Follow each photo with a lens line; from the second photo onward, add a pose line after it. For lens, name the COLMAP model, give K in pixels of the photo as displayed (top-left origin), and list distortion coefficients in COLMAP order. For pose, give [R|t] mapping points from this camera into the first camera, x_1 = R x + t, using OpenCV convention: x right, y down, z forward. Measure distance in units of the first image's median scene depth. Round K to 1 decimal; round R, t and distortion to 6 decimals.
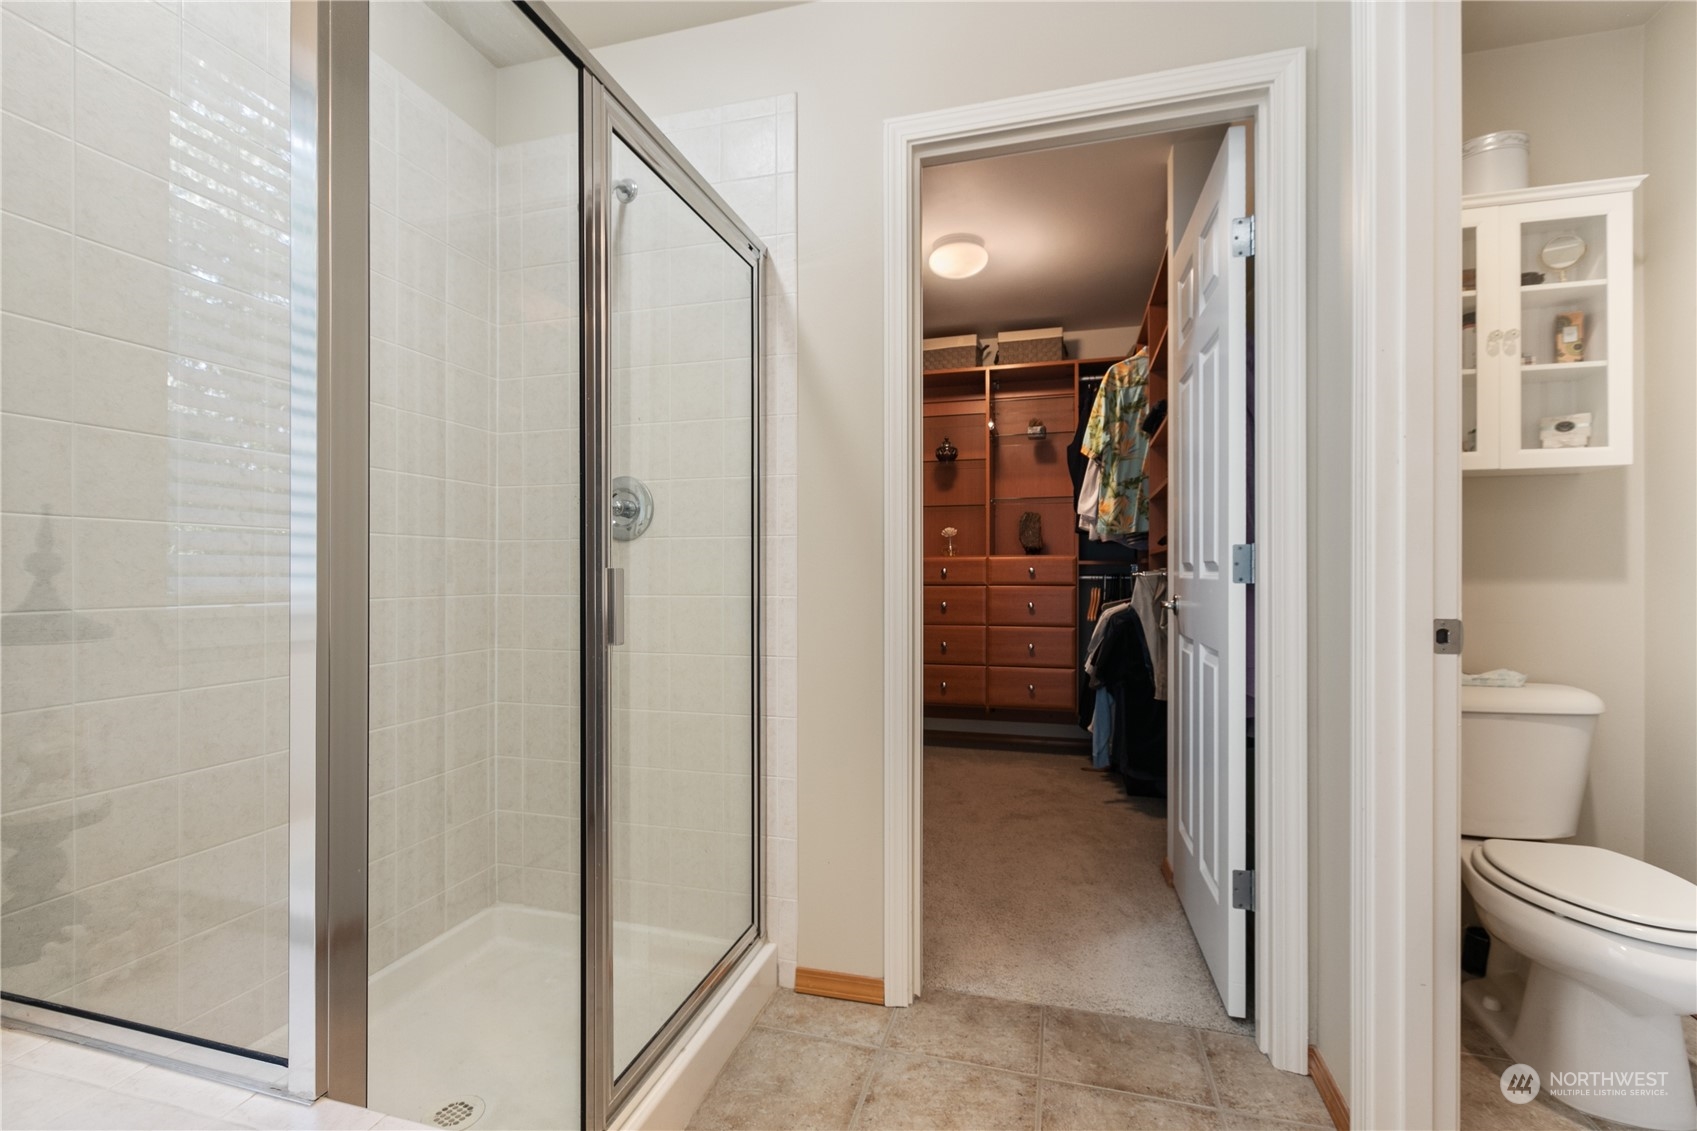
lens RADIAL K [[774.2, 0, 846.7], [0, 774.2, 570.5], [0, 0, 1]] dist [0.003635, -0.001257]
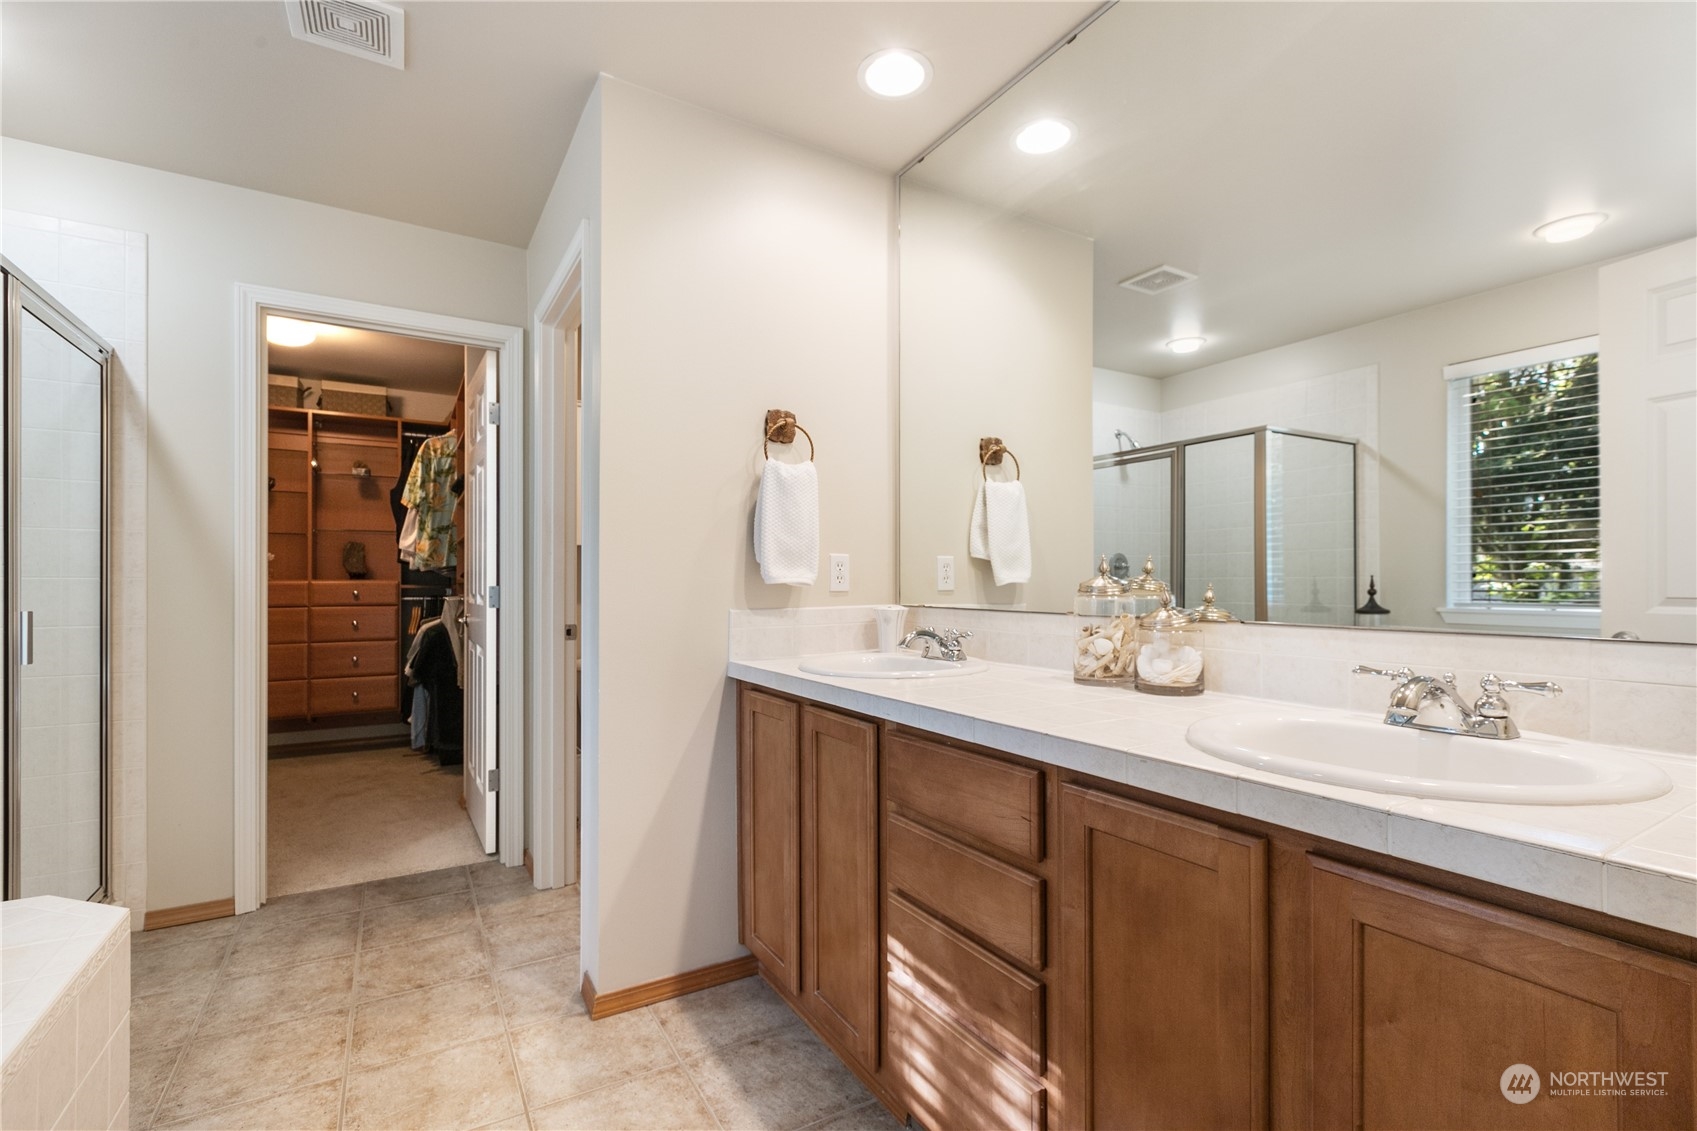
lens RADIAL K [[774.2, 0, 854.9], [0, 774.2, 578.3], [0, 0, 1]] dist [0.003635, -0.001257]
pose [[0.690661, 0.002993, 0.723173, -0.107870], [-0.000650, 0.999994, -0.003518, -0.023980], [-0.723179, 0.001960, 0.690658, -0.435890]]
